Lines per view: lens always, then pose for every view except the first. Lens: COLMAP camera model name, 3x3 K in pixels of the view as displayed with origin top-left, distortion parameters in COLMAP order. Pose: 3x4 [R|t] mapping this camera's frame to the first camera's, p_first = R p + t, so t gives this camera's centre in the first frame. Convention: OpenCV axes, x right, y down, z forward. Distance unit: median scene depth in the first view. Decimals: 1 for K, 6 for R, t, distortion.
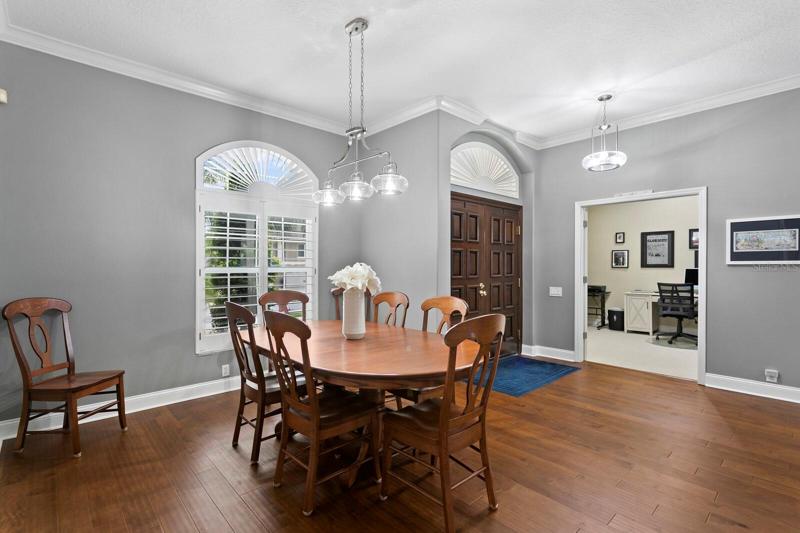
lens RADIAL K [[382.0, 0, 393.7], [0, 382.0, 267.3], [0, 0, 1]] dist [0.004735, 0.000298]
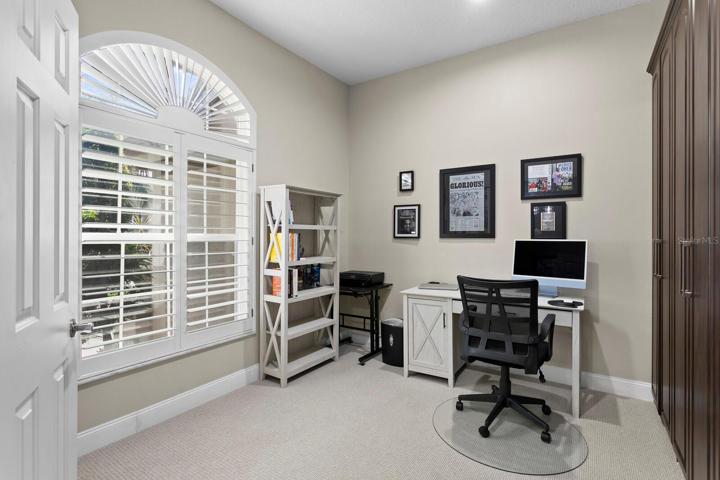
lens RADIAL K [[343.8, 0, 363.7], [0, 343.8, 238.2], [0, 0, 1]] dist [0.004735, 0.000298]
pose [[0.965547, 0.003578, 0.260203, 0.439234], [-0.003080, 0.999993, -0.002322, 0.002648], [-0.260209, 0.001441, 0.965551, 0.595766]]
